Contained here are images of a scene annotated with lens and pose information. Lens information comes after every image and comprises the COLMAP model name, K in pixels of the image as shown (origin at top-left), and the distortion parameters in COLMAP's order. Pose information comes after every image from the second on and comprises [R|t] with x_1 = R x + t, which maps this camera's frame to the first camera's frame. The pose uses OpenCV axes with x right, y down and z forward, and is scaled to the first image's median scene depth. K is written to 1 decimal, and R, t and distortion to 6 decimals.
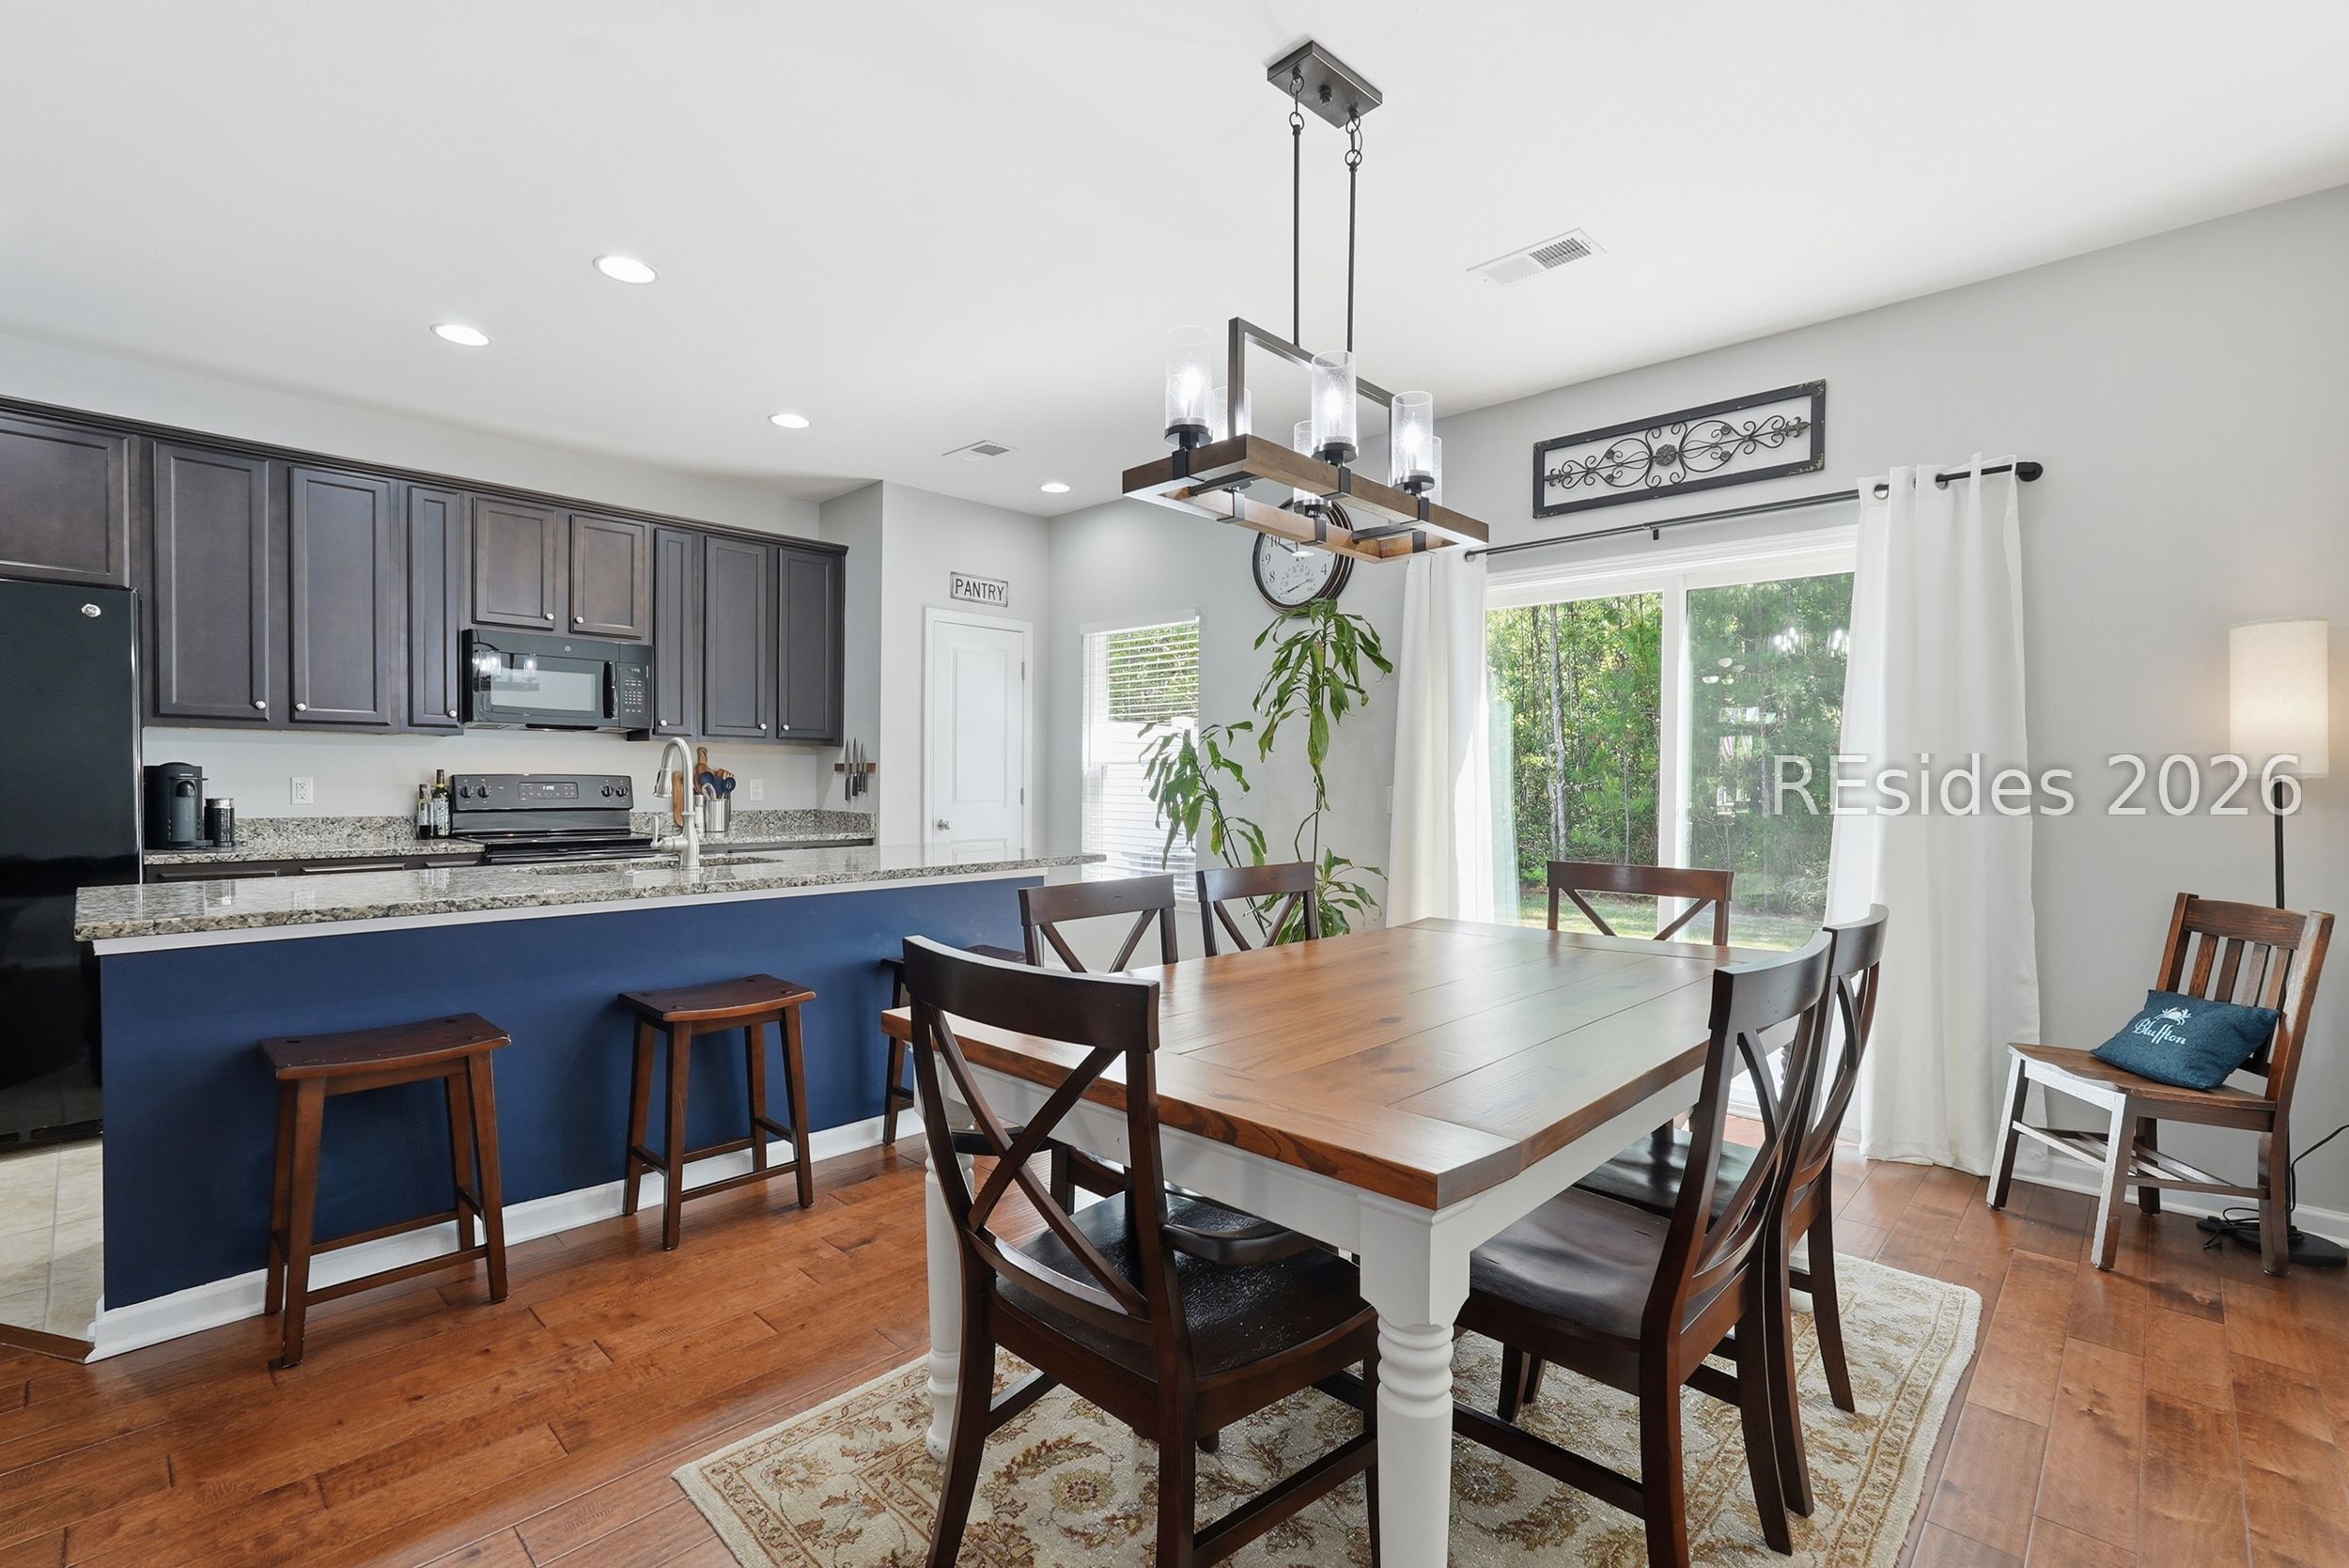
lens RADIAL K [[1045.2, 0, 1182.3], [0, 1045.2, 786.2], [0, 0, 1]] dist [-0.010861, 0.006165]
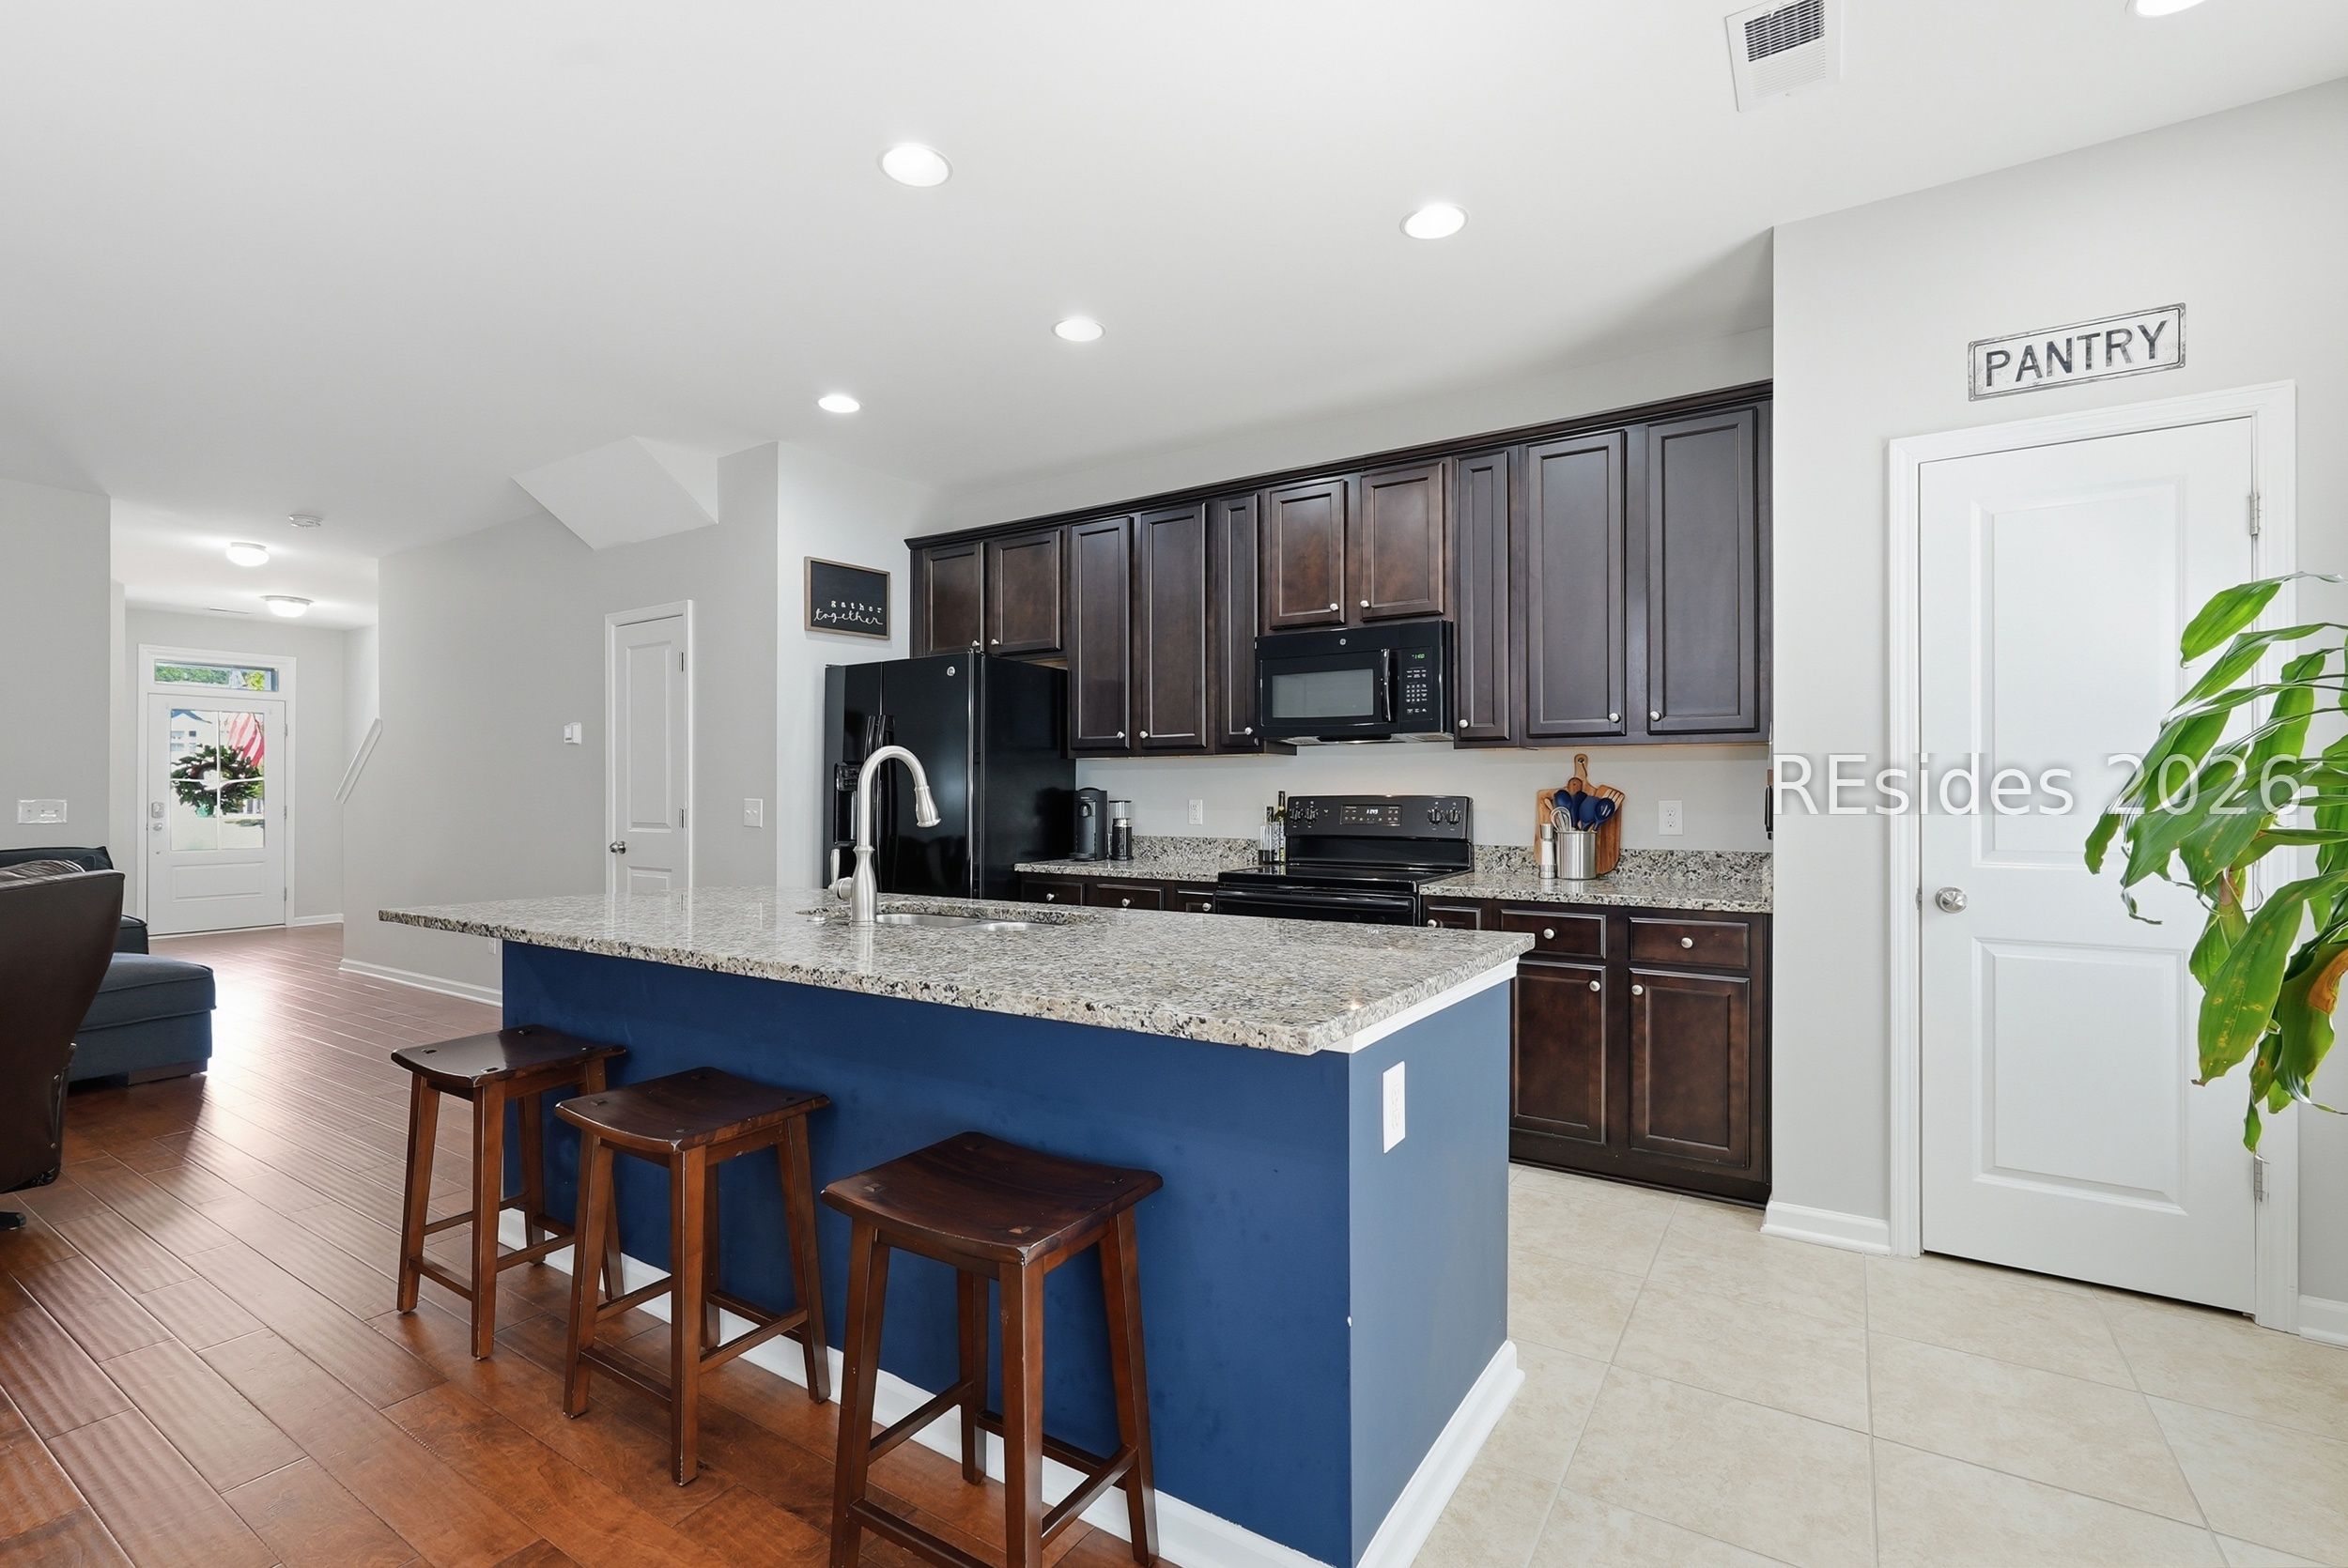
lens RADIAL K [[1044.7, 0, 1170.2], [0, 1044.7, 792.4], [0, 0, 1]] dist [-0.010861, 0.006165]
pose [[0.198721, -0.009104, -0.980014, 0.197997], [-0.006107, 0.999926, -0.010527, -0.004486], [0.980037, 0.008077, 0.198651, 0.756803]]
